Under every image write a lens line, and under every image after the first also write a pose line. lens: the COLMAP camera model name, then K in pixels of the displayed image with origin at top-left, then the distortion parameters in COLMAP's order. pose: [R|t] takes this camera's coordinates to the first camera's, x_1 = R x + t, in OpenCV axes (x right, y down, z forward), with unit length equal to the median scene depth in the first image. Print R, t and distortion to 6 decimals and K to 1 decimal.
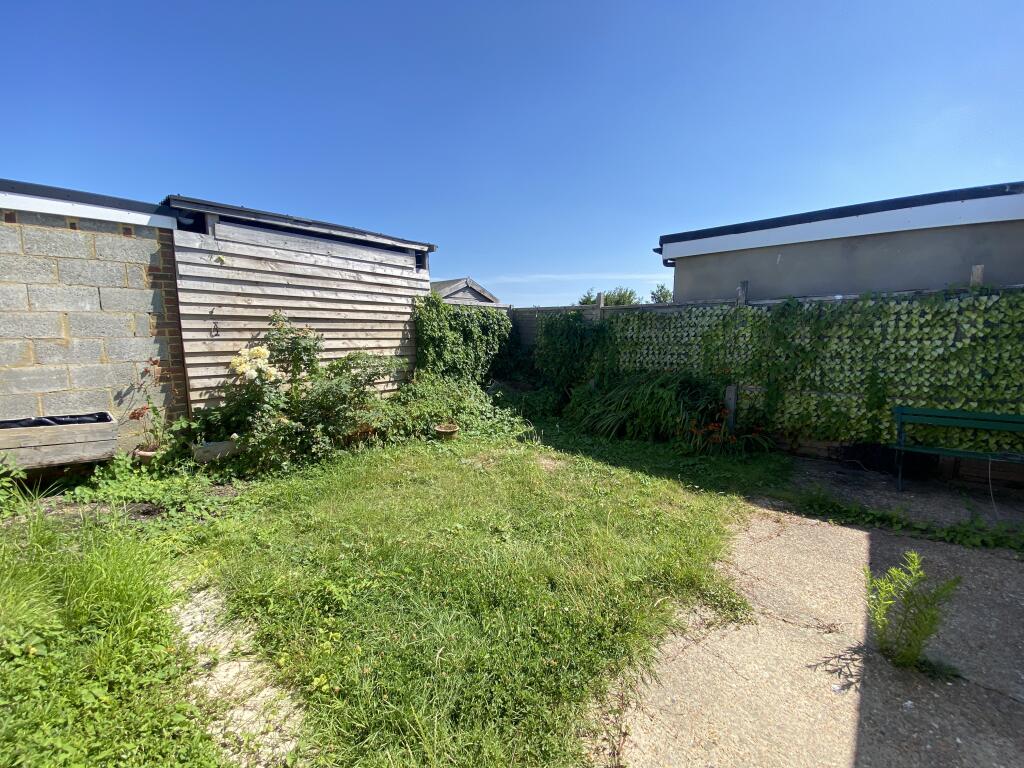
lens RADIAL K [[408.7, 0, 510.7], [0, 408.7, 388.0], [0, 0, 1]] dist [0.002351, -0.011121]
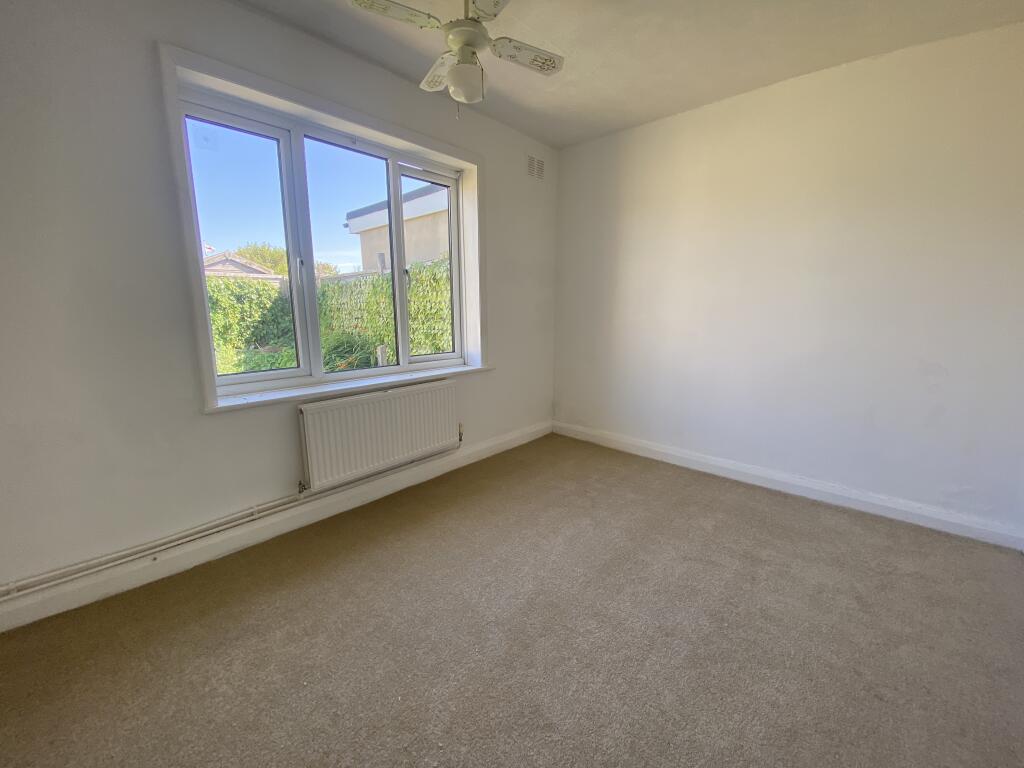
lens RADIAL K [[408.7, 0, 510.7], [0, 408.7, 388.0], [0, 0, 1]] dist [0.002351, -0.011121]
pose [[0.999707, 0.001551, -0.024147, 0.696140], [-0.000016, 0.997986, 0.063442, 0.029404], [0.024197, -0.063423, 0.997693, -0.104768]]
